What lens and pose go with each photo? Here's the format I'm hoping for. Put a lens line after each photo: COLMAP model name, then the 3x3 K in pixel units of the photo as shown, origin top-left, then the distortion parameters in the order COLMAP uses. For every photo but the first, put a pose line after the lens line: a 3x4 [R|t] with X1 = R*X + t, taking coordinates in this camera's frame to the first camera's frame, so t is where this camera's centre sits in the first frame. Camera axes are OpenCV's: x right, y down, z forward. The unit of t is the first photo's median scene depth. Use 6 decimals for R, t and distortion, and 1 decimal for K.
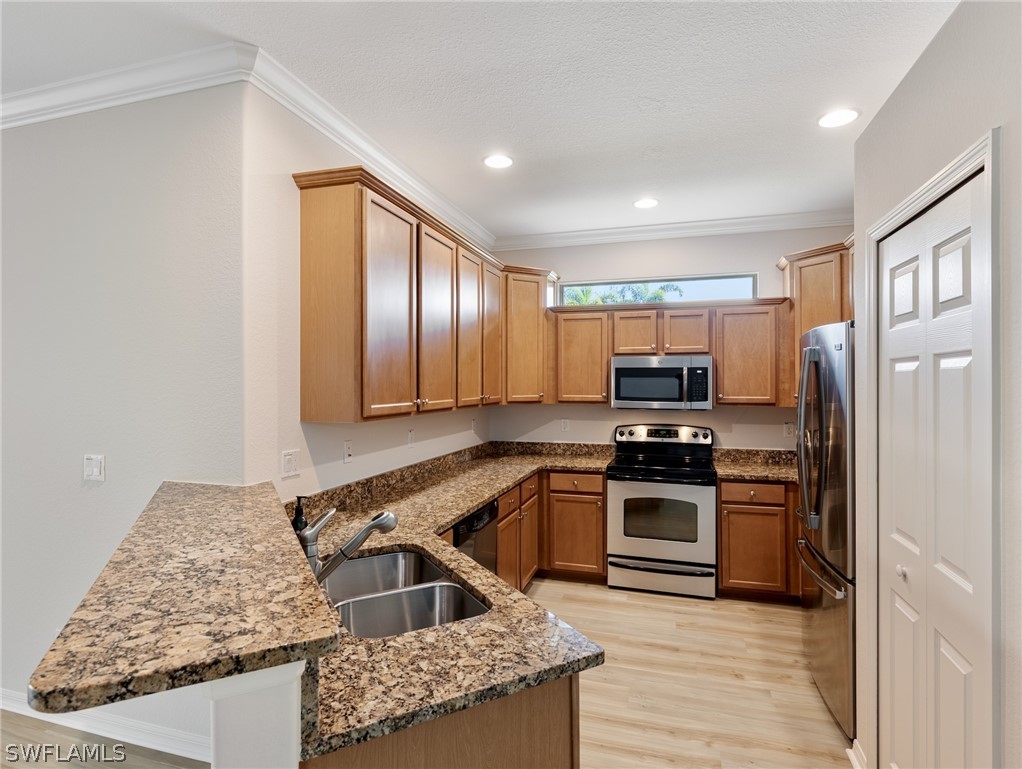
lens RADIAL K [[536.5, 0, 513.4], [0, 536.5, 379.8], [0, 0, 1]] dist [-0.001530, -0.000950]
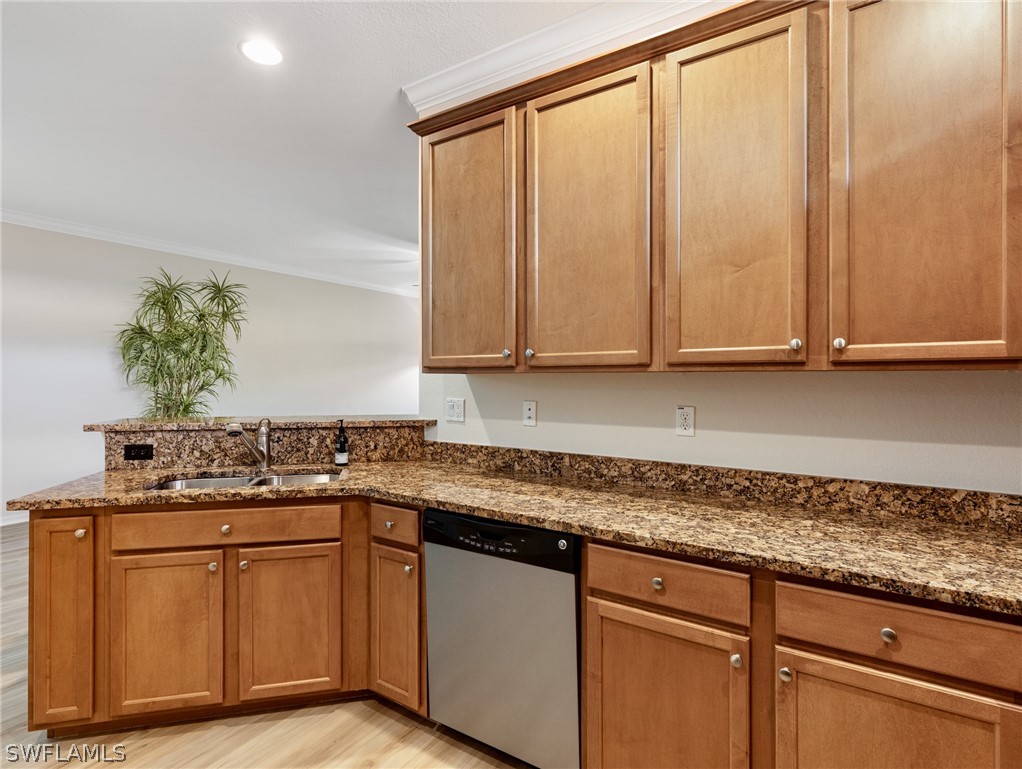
lens RADIAL K [[520.2, 0, 511.0], [0, 520.2, 384.5], [0, 0, 1]] dist [0.009467, -0.000266]
pose [[-0.276050, 0.008551, -0.961105, 0.395106], [0.003048, 0.999963, 0.008021, 0.060651], [0.961139, -0.000715, -0.276066, 0.918761]]
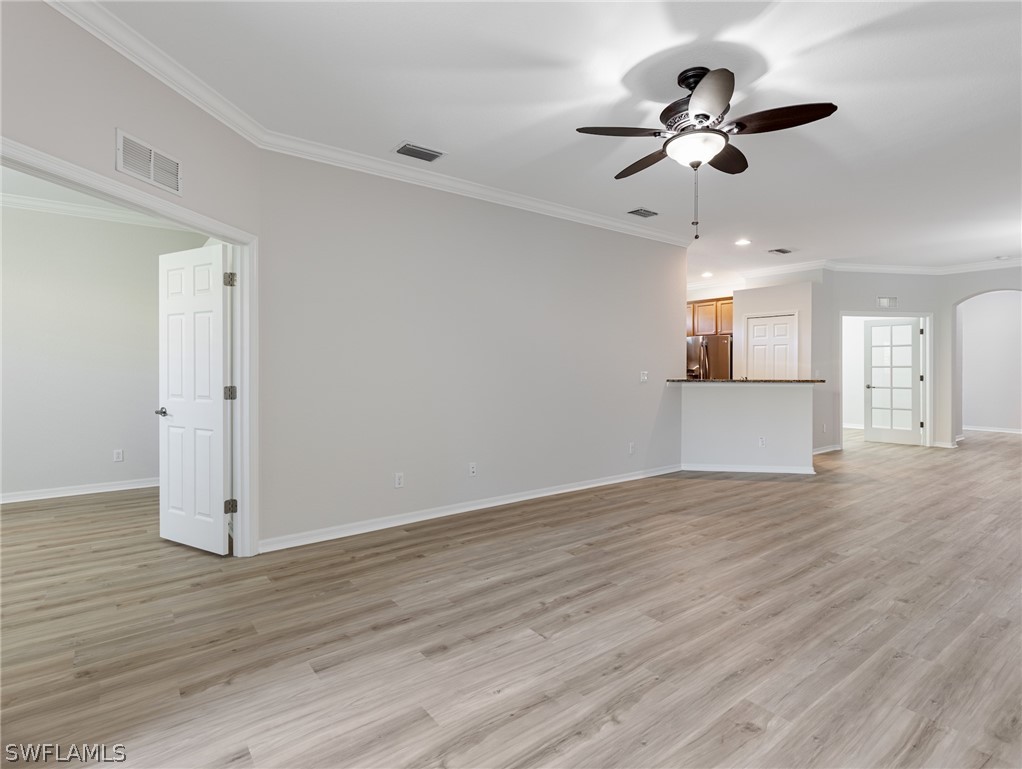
lens RADIAL K [[500.3, 0, 508.2], [0, 500.3, 367.1], [0, 0, 1]] dist [-0.013877, 0.000051]
pose [[0.609279, -0.001483, 0.792955, -1.974862], [-0.008370, 0.999931, 0.008302, 0.065300], [-0.792912, -0.011695, 0.609224, 0.035512]]
